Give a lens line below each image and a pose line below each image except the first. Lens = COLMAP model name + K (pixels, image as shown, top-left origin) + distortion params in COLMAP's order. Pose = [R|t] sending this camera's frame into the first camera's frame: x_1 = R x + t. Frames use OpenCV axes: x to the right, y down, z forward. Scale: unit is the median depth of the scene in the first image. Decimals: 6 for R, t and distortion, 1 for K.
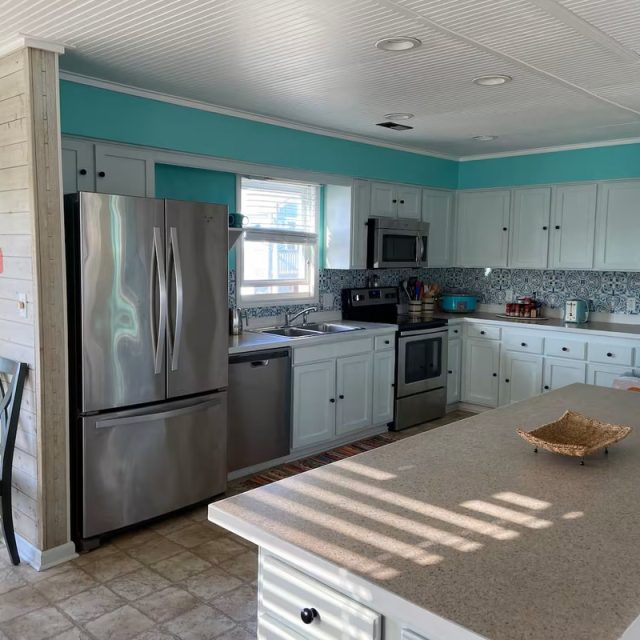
lens RADIAL K [[665.4, 0, 320.0], [0, 665.4, 320.0], [0, 0, 1]] dist [0.084533, -0.025166]
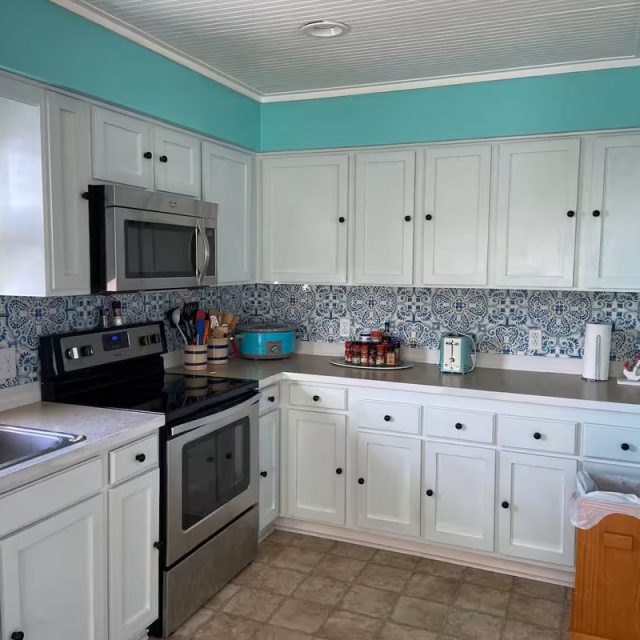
lens RADIAL K [[665.4, 0, 320.0], [0, 665.4, 320.0], [0, 0, 1]] dist [0.084533, -0.025166]
pose [[0.942404, -0.033478, 0.332798, 0.058965], [0.036638, 0.999323, -0.003223, -0.046878], [-0.332465, 0.015230, 0.942993, 0.465049]]
